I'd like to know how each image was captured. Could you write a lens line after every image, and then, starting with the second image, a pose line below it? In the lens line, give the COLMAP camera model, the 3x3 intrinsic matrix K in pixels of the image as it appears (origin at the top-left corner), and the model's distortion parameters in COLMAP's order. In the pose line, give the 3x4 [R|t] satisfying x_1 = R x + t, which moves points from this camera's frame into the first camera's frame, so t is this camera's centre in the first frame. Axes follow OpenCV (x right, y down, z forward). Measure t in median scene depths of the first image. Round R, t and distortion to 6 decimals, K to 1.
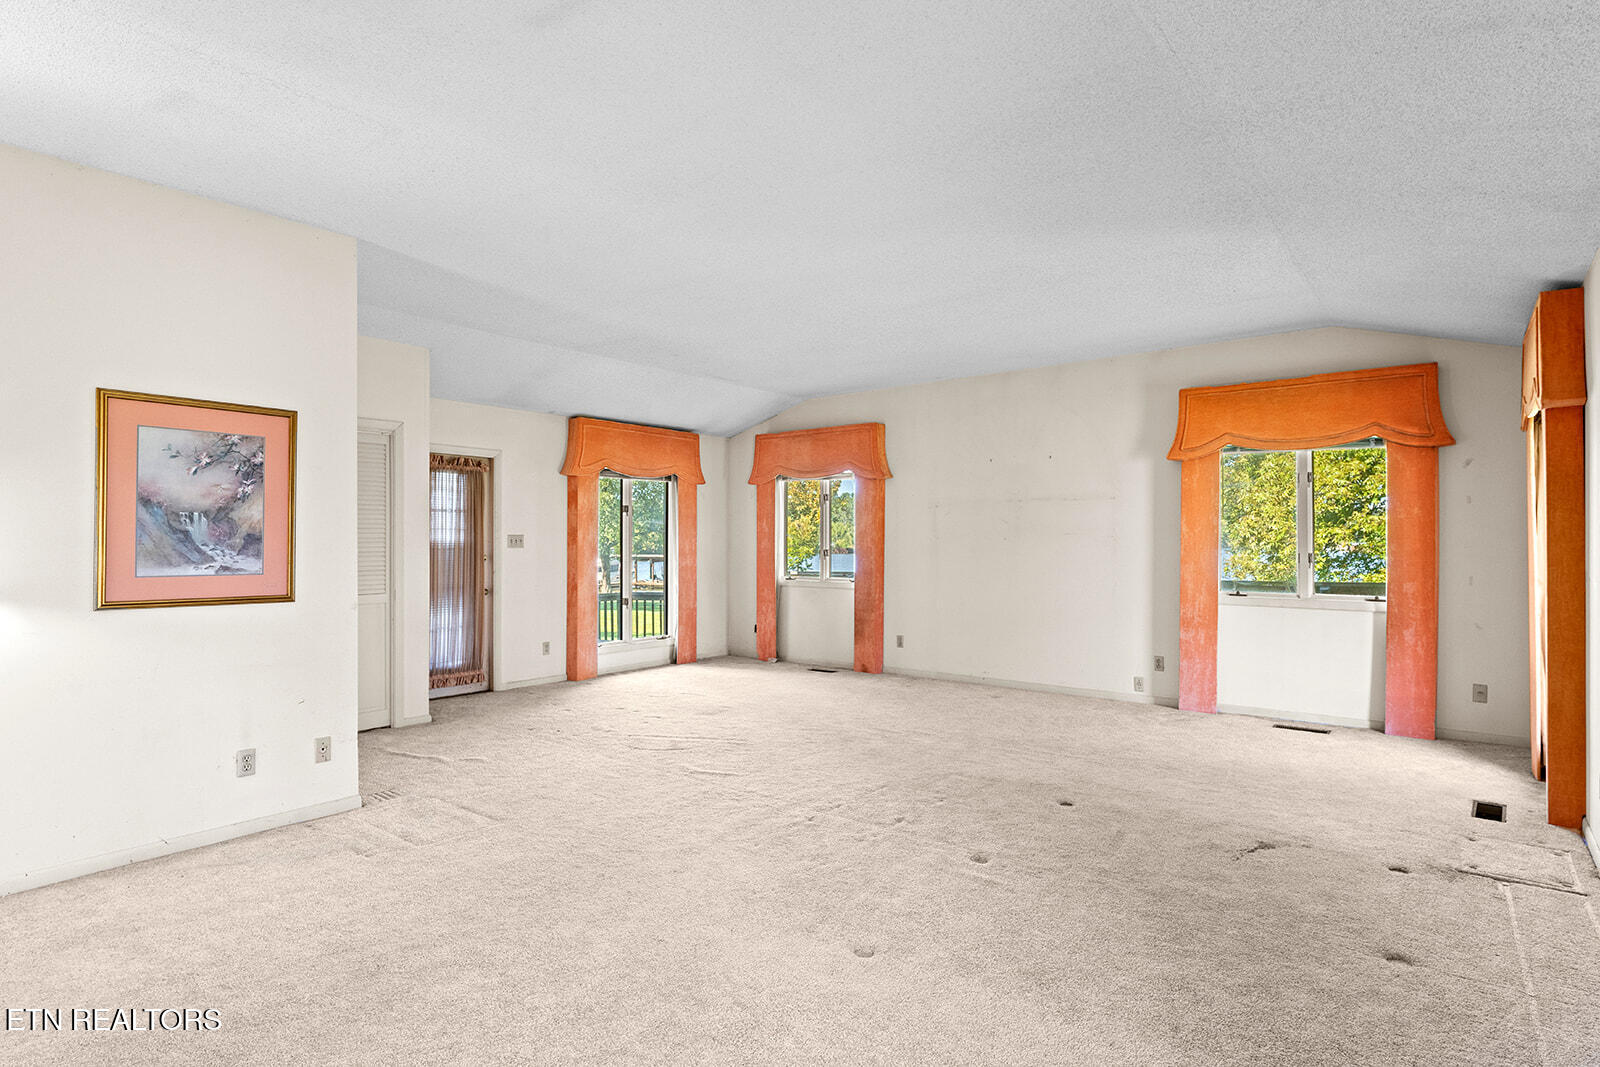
lens RADIAL K [[832.1, 0, 800.0], [0, 832.1, 533.5], [0, 0, 1]] dist [-0.000822, -0.000133]
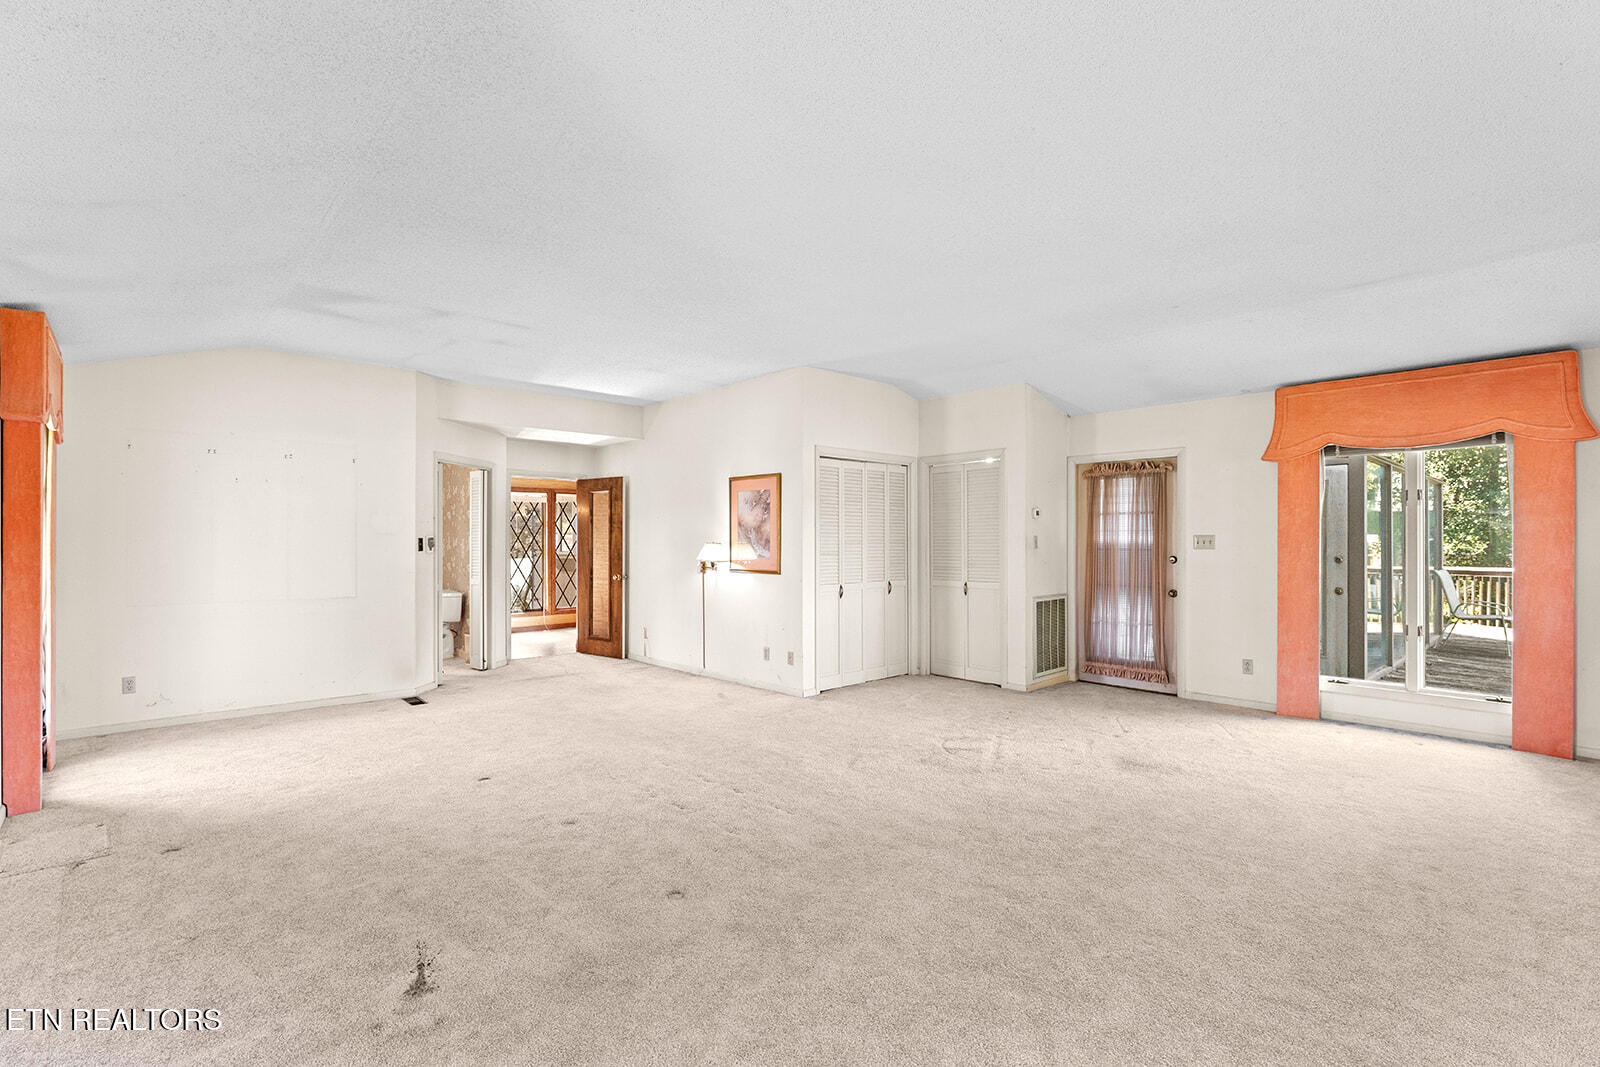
lens RADIAL K [[746.2, 0, 800.0], [0, 746.2, 533.5], [0, 0, 1]] dist [0.000586, -0.000010]
pose [[-0.155769, -0.006097, -0.987775, 0.985330], [0.010153, 0.999918, -0.007774, 0.002581], [0.987741, -0.011240, -0.155695, 1.232488]]
